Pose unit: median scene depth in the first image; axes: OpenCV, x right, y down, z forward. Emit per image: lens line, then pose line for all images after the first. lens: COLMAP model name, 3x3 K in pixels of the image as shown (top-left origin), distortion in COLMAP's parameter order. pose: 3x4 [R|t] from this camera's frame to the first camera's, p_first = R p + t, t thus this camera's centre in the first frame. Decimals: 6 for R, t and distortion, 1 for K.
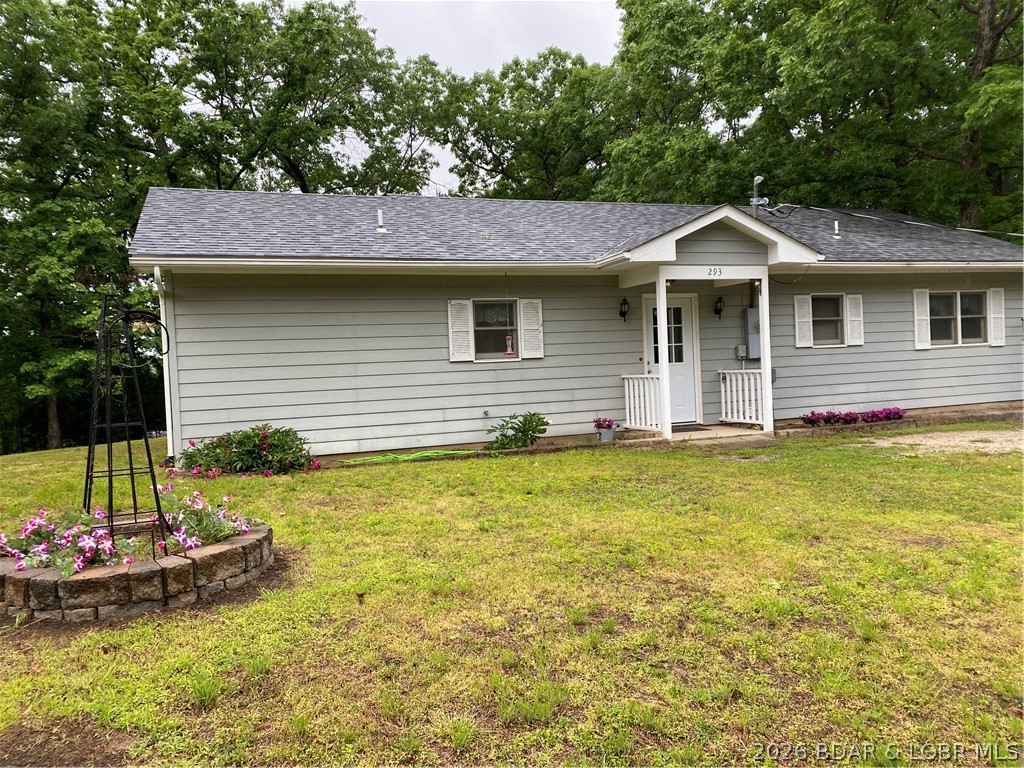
lens RADIAL K [[754.4, 0, 507.4], [0, 754.4, 381.2], [0, 0, 1]] dist [0.001290, -0.005744]
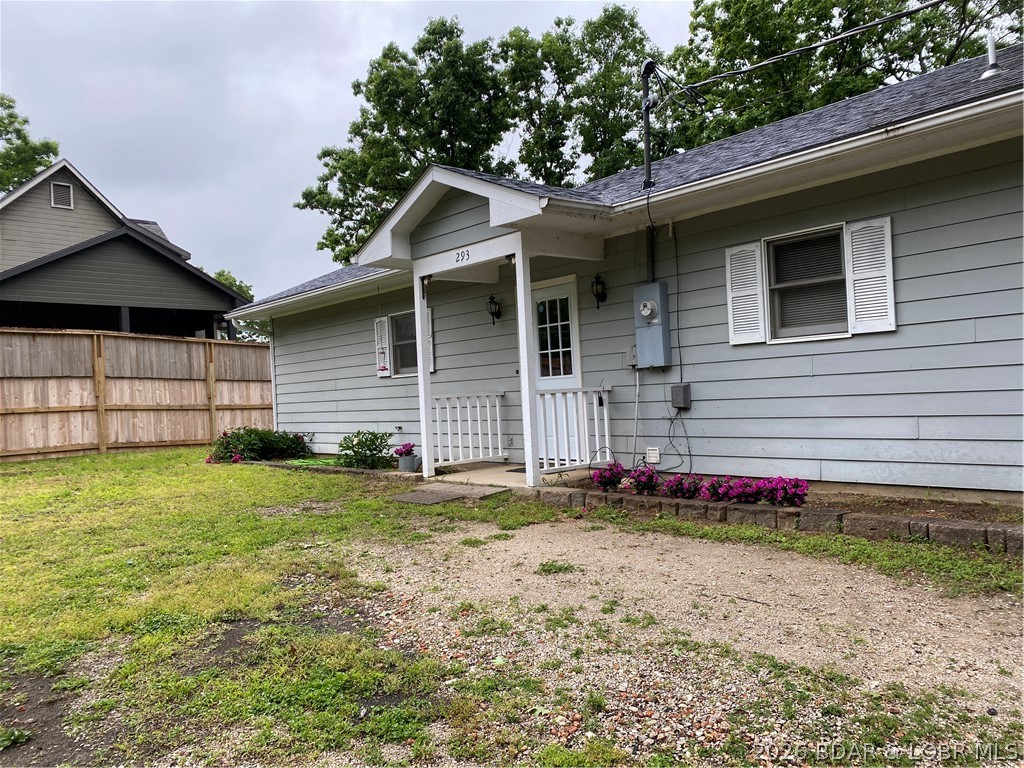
lens RADIAL K [[754.4, 0, 507.4], [0, 754.4, 381.2], [0, 0, 1]] dist [0.001290, -0.005744]
pose [[0.386914, 0.012284, -0.922034, 0.927961], [0.017985, 0.999621, 0.020865, -0.037645], [0.921940, -0.024656, 0.386546, 0.731103]]
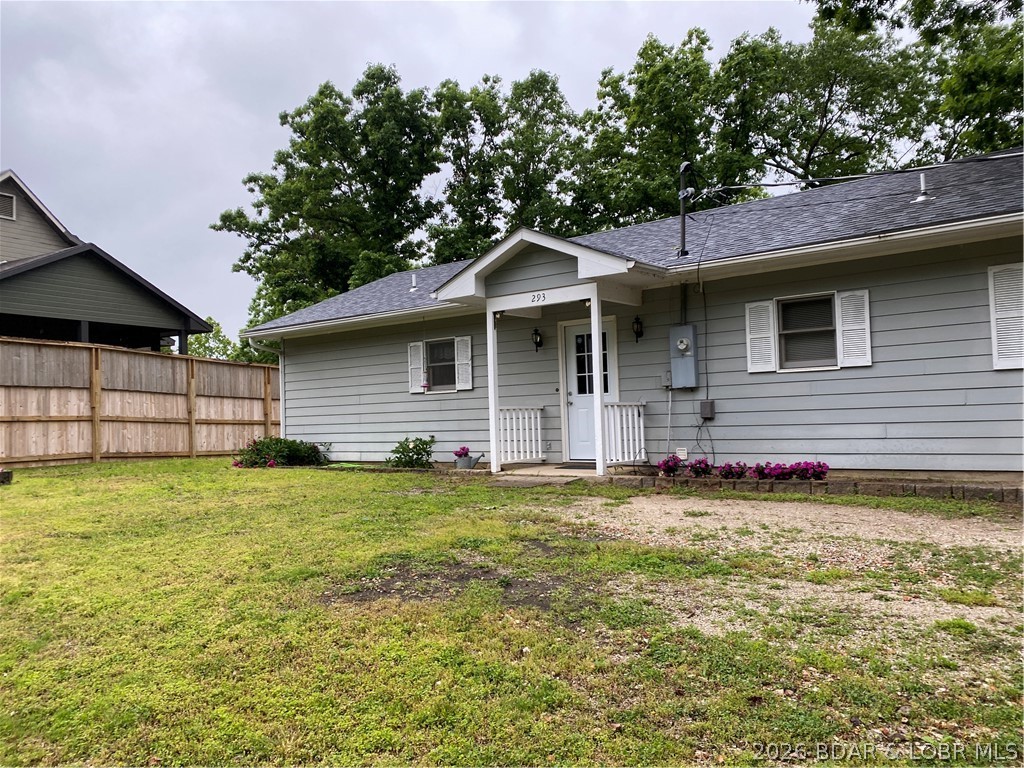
lens RADIAL K [[754.4, 0, 507.4], [0, 754.4, 381.2], [0, 0, 1]] dist [0.001290, -0.005744]
pose [[0.553143, -0.011142, -0.833012, 0.991853], [-0.007414, 0.999805, -0.018297, -0.023622], [0.833053, 0.016297, 0.552952, 0.438251]]
